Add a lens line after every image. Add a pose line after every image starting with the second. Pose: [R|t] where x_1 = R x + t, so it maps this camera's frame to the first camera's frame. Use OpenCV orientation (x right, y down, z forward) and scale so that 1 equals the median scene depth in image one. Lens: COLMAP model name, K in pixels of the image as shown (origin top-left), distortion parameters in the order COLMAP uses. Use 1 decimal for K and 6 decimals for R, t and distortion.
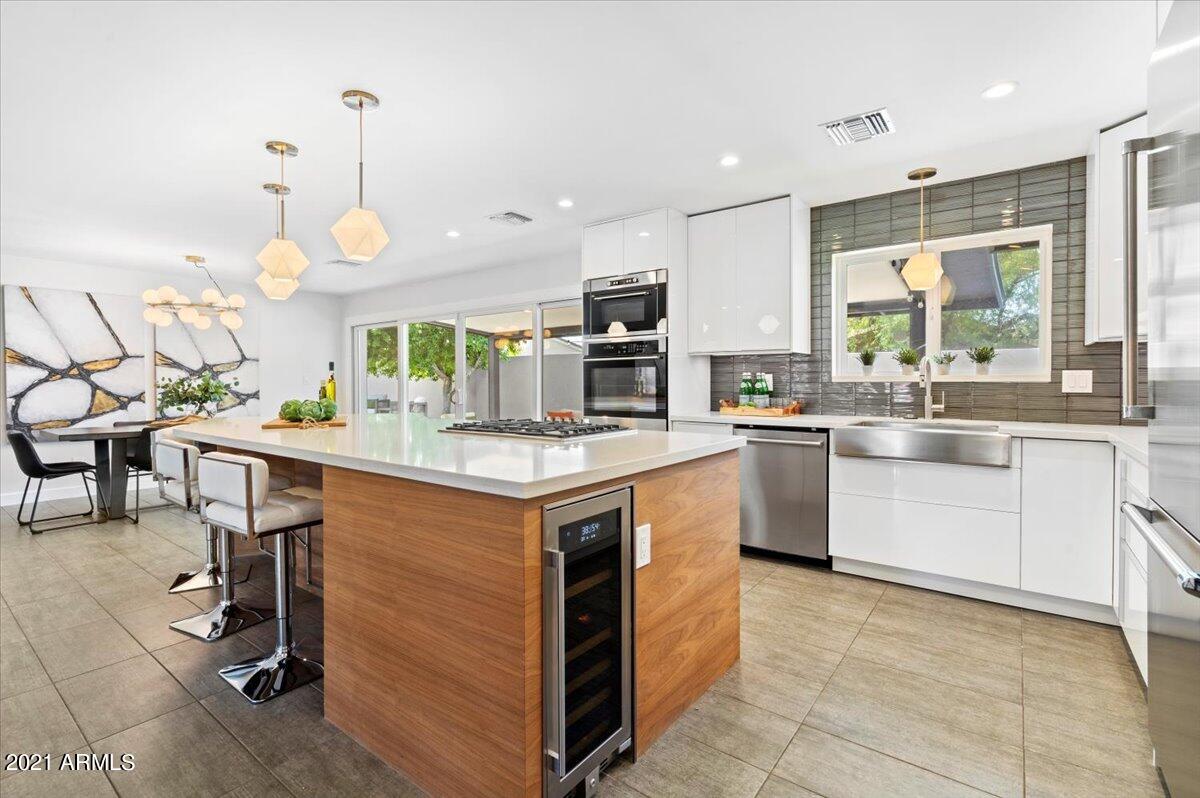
lens RADIAL K [[551.5, 0, 591.1], [0, 551.5, 392.2], [0, 0, 1]] dist [-0.004740, -0.000303]
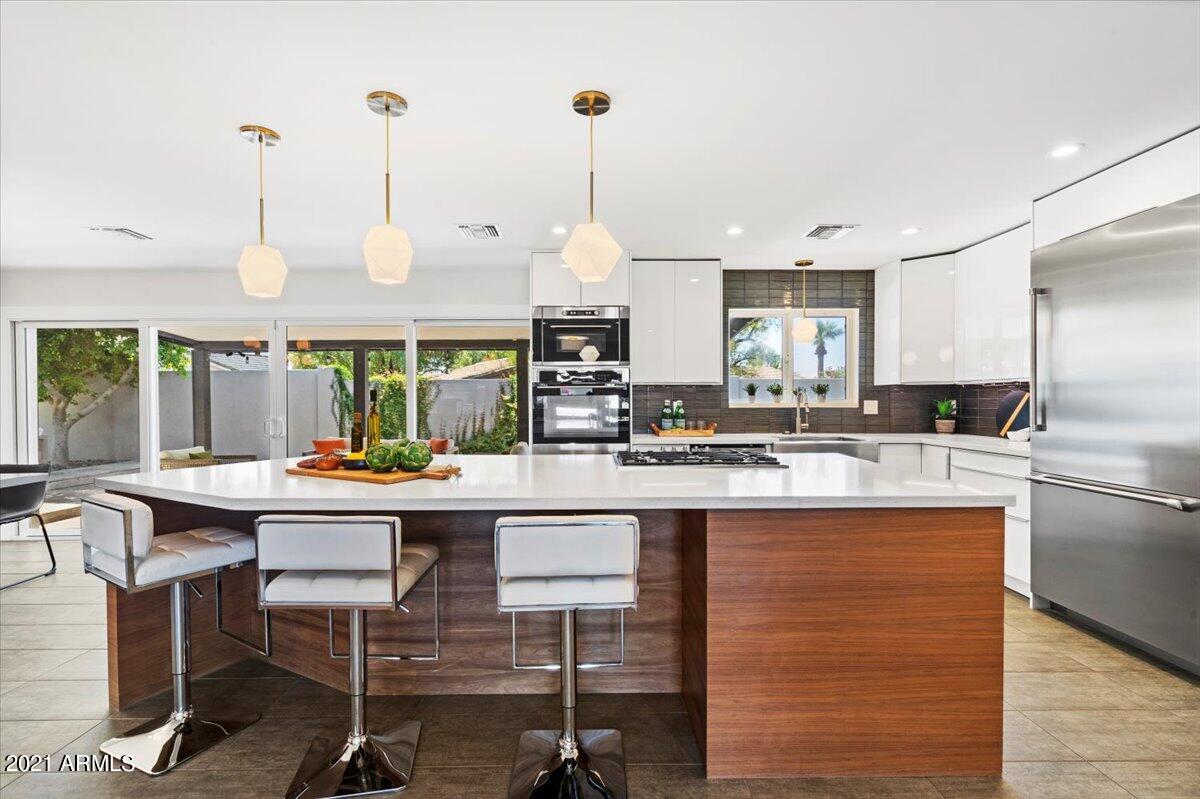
lens RADIAL K [[551.5, 0, 596.7], [0, 551.5, 402.1], [0, 0, 1]] dist [-0.004740, -0.000303]
pose [[0.783268, -0.003930, 0.621672, -0.609991], [0.012275, 0.999883, -0.009145, -0.024098], [-0.621563, 0.014794, 0.783225, 0.186823]]
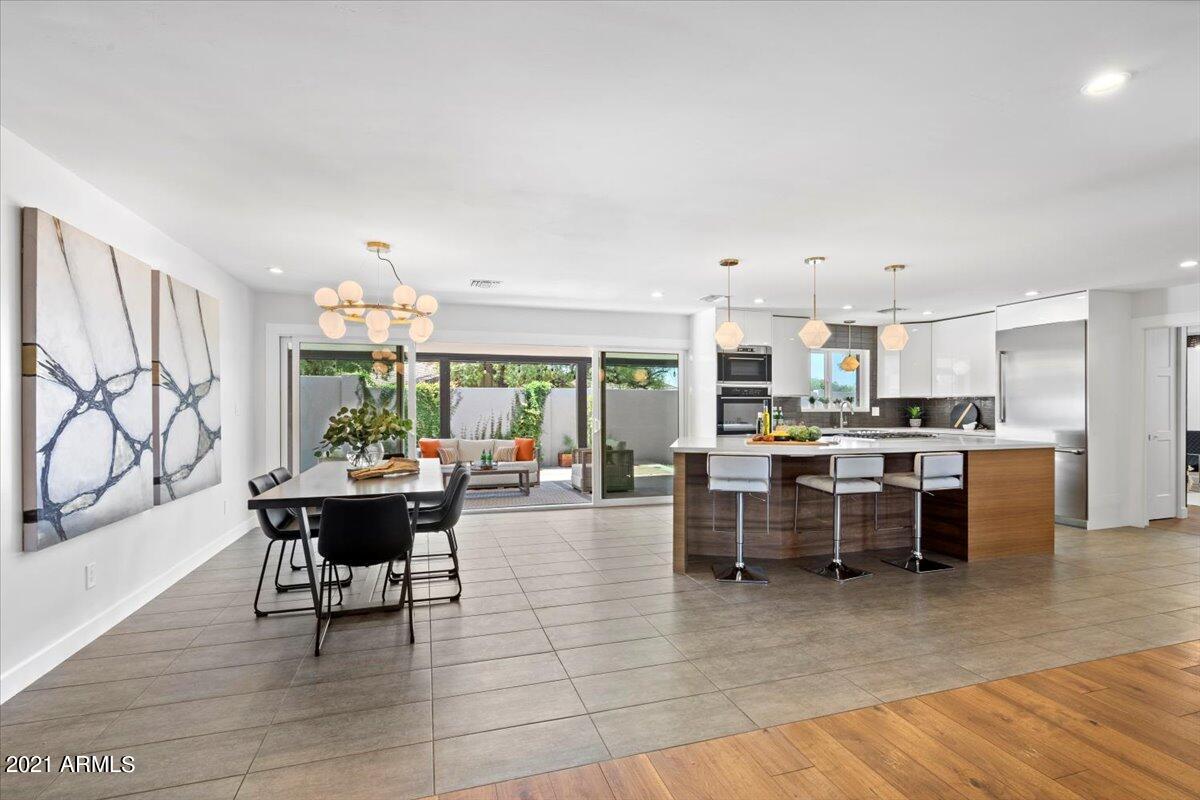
lens RADIAL K [[551.5, 0, 603.5], [0, 551.5, 405.2], [0, 0, 1]] dist [-0.004740, -0.000303]
pose [[0.565790, 0.004422, 0.824538, -1.614413], [0.012212, 0.999831, -0.013742, -0.023988], [-0.824459, 0.017845, 0.565640, 0.472636]]
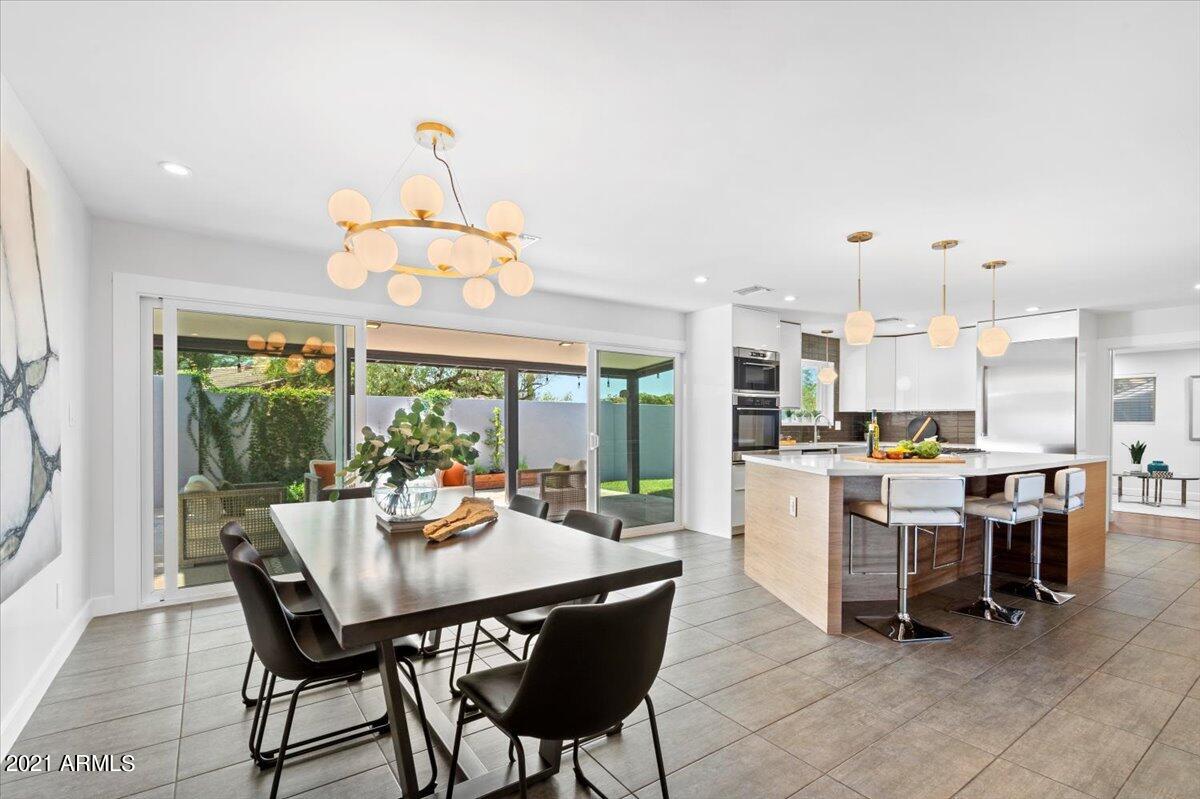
lens RADIAL K [[551.5, 0, 604.5], [0, 551.5, 425.3], [0, 0, 1]] dist [-0.004740, -0.000303]
pose [[0.288997, -0.000951, 0.957330, -1.522862], [0.009976, 0.999948, -0.002018, -0.021580], [-0.957278, 0.010133, 0.288992, 1.047939]]
